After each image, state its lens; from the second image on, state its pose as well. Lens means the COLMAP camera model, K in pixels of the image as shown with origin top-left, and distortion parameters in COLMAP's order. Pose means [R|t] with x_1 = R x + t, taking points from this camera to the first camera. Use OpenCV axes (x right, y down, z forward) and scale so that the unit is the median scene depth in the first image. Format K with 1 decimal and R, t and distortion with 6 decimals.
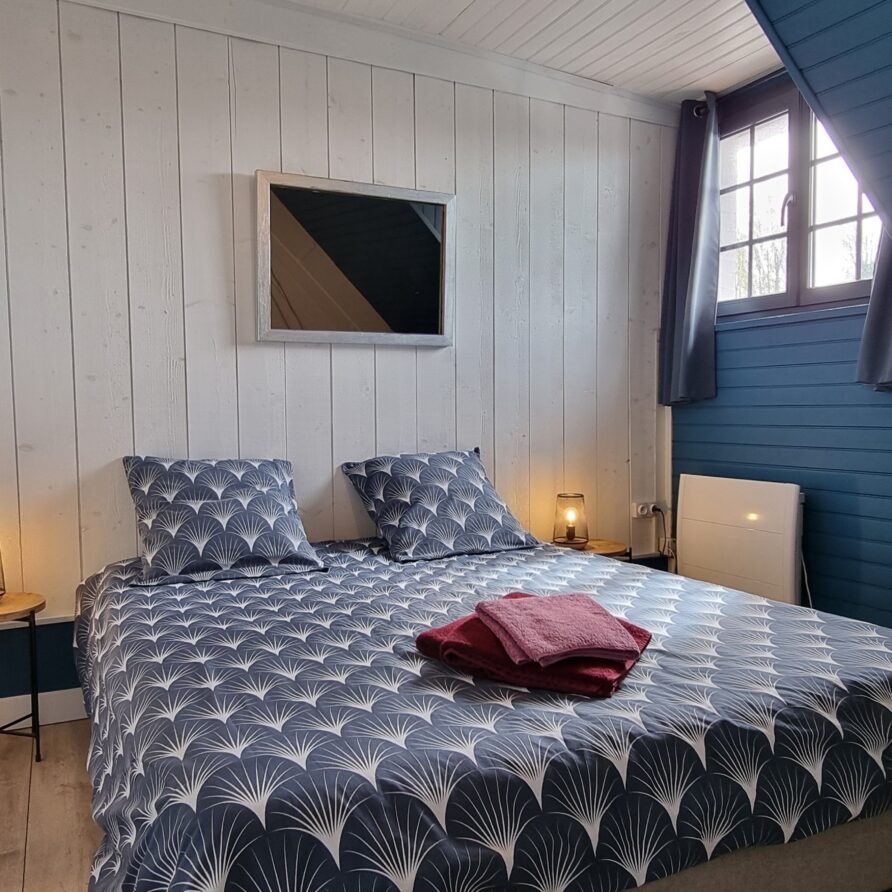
lens RADIAL K [[809.1, 0, 436.4], [0, 809.1, 462.6], [0, 0, 1]] dist [-0.003272, 0.001433]
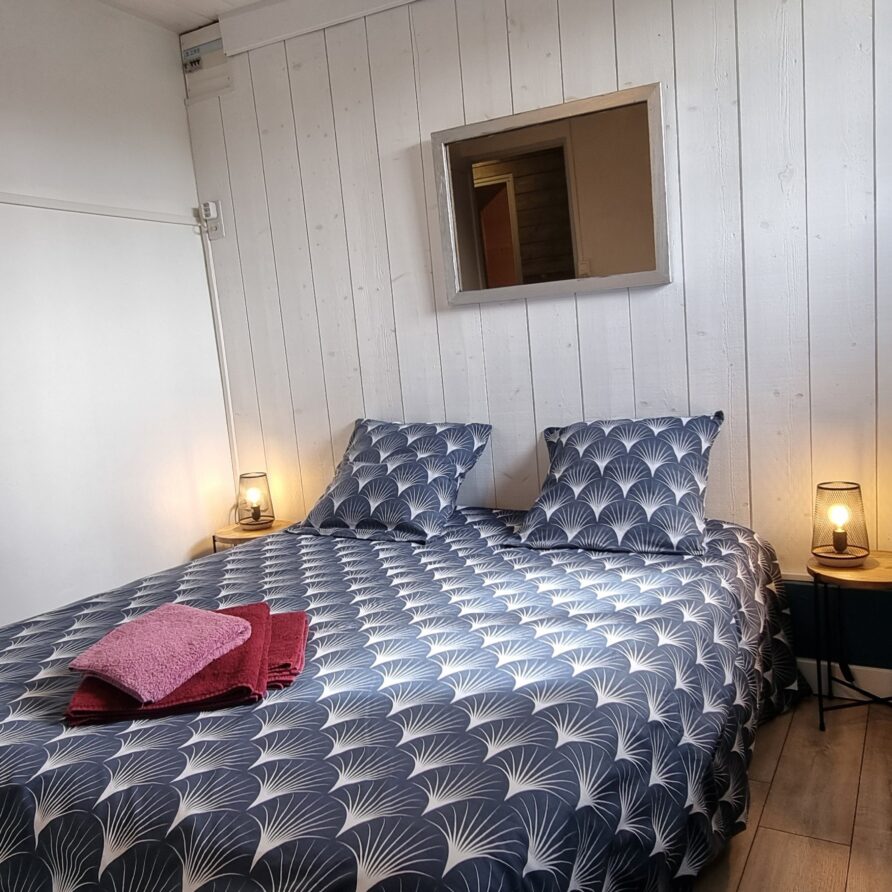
lens RADIAL K [[809.1, 0, 436.4], [0, 809.1, 462.6], [0, 0, 1]] dist [-0.003272, 0.001433]
pose [[0.569174, 0.077334, -0.818572, 0.605000], [0.014555, 0.994463, 0.104071, -0.061396], [0.822088, -0.071149, 0.564897, 0.403360]]
